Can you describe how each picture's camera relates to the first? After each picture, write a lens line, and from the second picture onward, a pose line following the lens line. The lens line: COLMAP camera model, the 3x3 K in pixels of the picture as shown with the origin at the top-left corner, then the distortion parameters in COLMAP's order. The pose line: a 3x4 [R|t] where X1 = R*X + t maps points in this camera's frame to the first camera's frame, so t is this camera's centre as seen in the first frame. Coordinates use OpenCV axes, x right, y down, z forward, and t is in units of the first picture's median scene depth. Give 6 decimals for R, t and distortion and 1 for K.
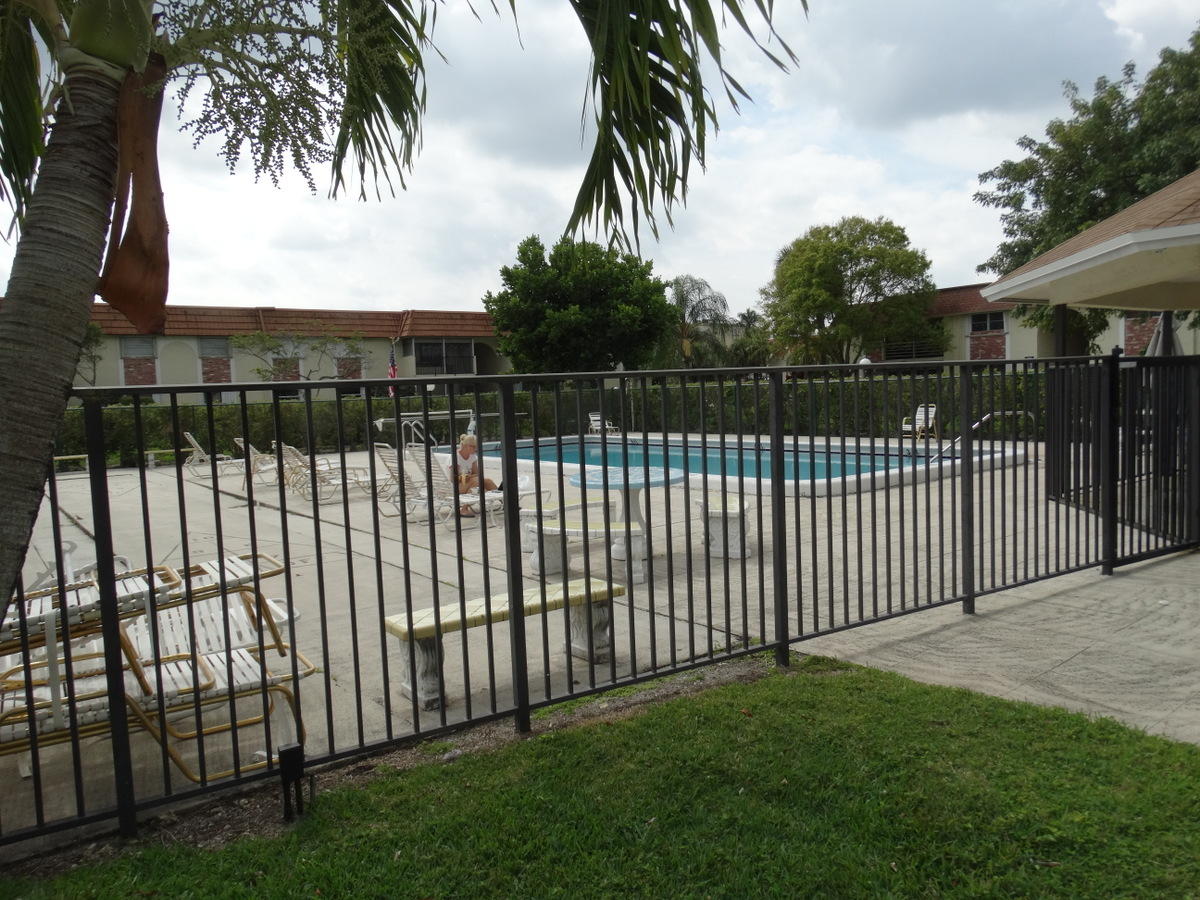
lens RADIAL K [[861.9, 0, 605.5], [0, 861.9, 450.3], [0, 0, 1]] dist [0.010541, -0.001461]
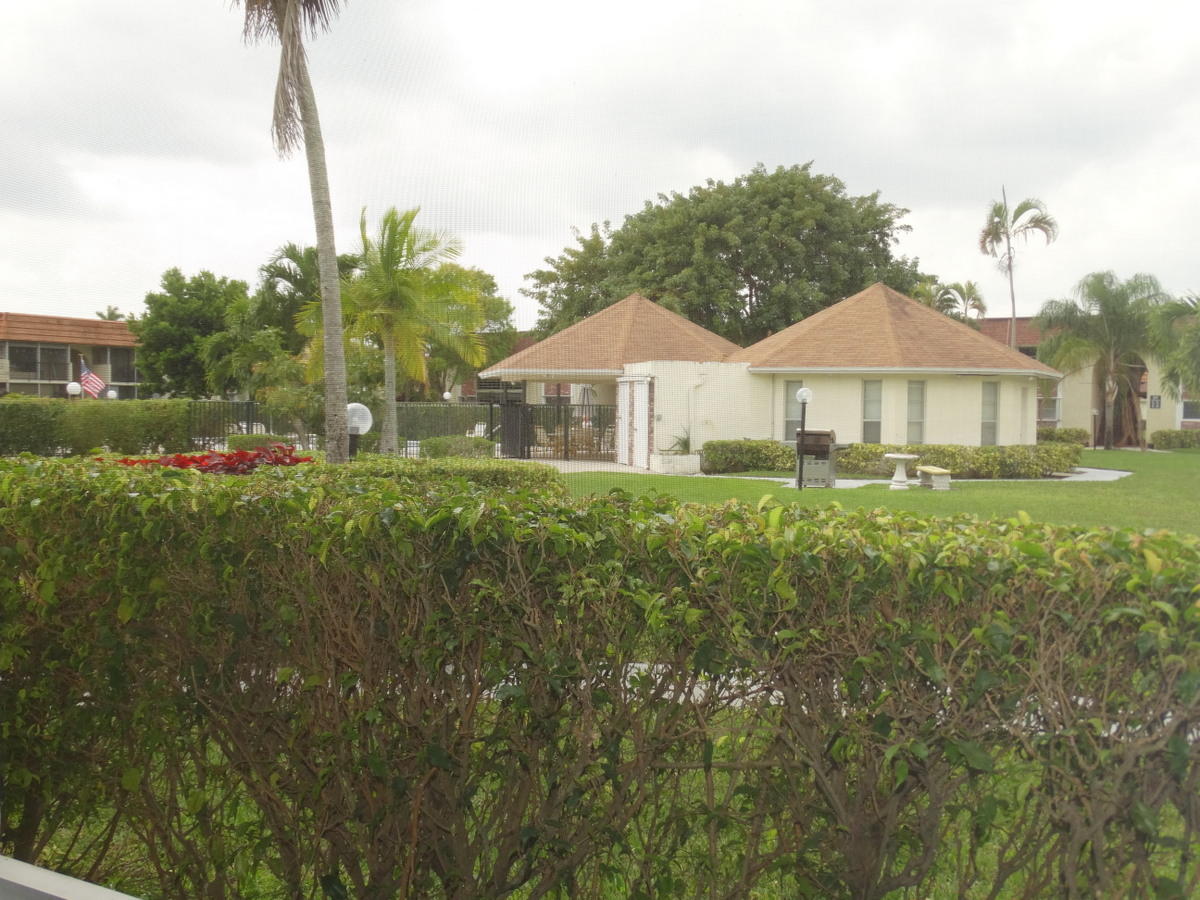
lens RADIAL K [[1166.0, 0, 602.5], [0, 1166.0, 448.9], [0, 0, 1]] dist [0.000489, 0.000000]
pose [[0.921196, 0.031902, 0.387788, -0.135228], [-0.016575, 0.998946, -0.042806, 0.043075], [-0.388745, 0.033005, 0.920754, -0.562170]]
